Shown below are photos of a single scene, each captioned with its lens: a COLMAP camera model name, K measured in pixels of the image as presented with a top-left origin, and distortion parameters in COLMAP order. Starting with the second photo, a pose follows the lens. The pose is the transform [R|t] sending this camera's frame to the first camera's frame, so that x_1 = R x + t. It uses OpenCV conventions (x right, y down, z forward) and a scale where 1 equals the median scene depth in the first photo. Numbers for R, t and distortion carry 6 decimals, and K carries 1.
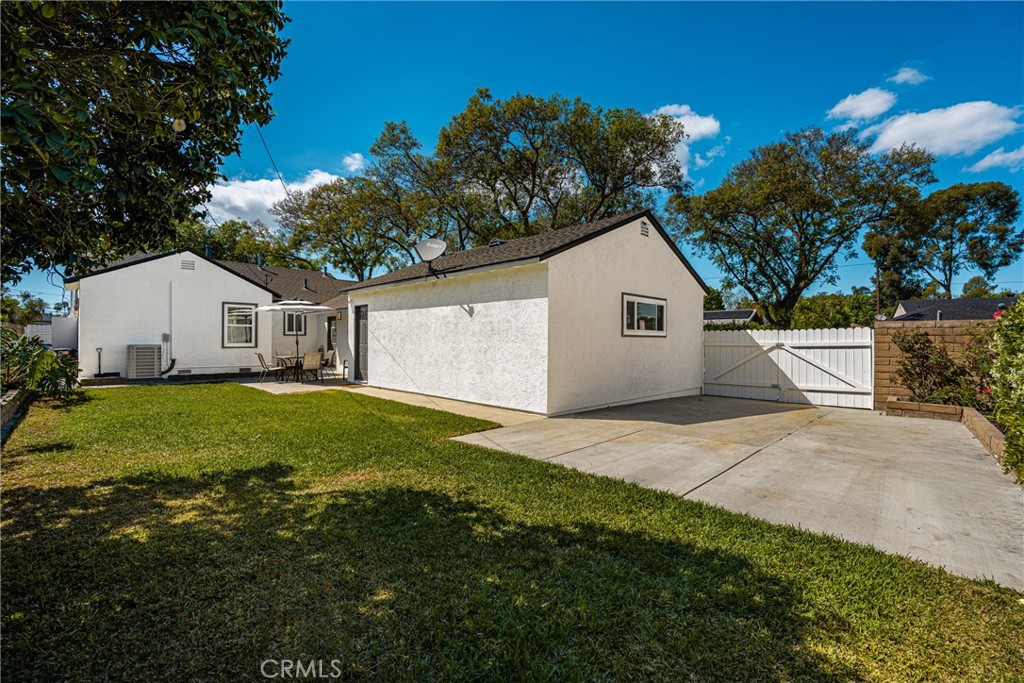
lens RADIAL K [[413.7, 0, 514.5], [0, 413.7, 337.4], [0, 0, 1]] dist [0.000026, 0.000088]
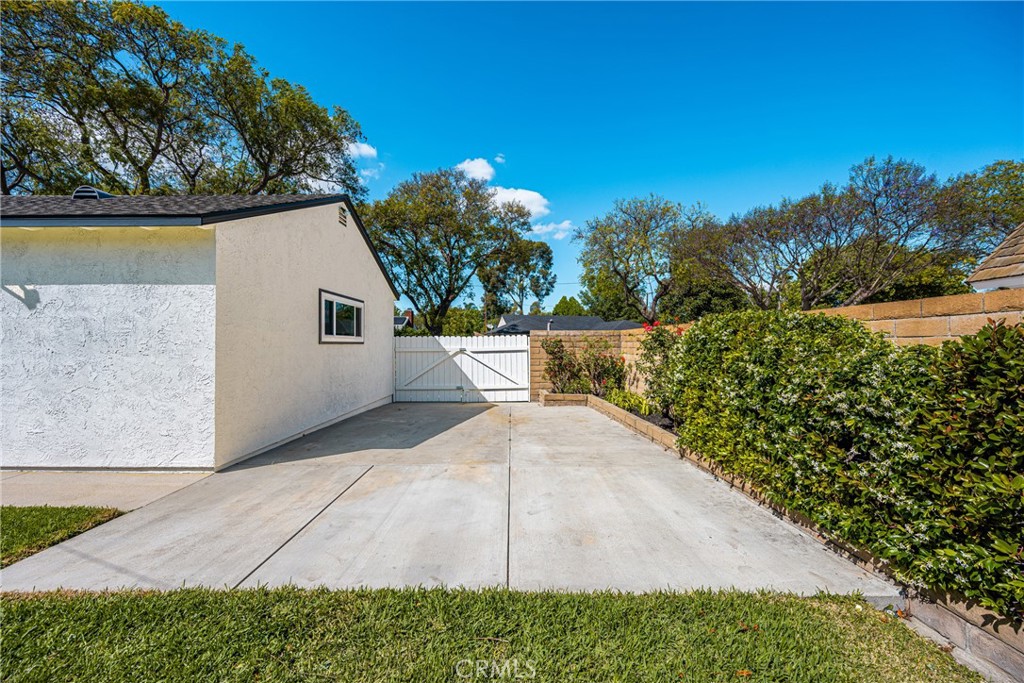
lens RADIAL K [[407.7, 0, 512.0], [0, 407.7, 341.5], [0, 0, 1]] dist [-0.007693, 0.000372]
pose [[0.717206, -0.000899, 0.696860, -0.018707], [0.000797, 1.000000, 0.000470, -0.005697], [-0.696860, 0.000218, 0.717207, 0.155330]]
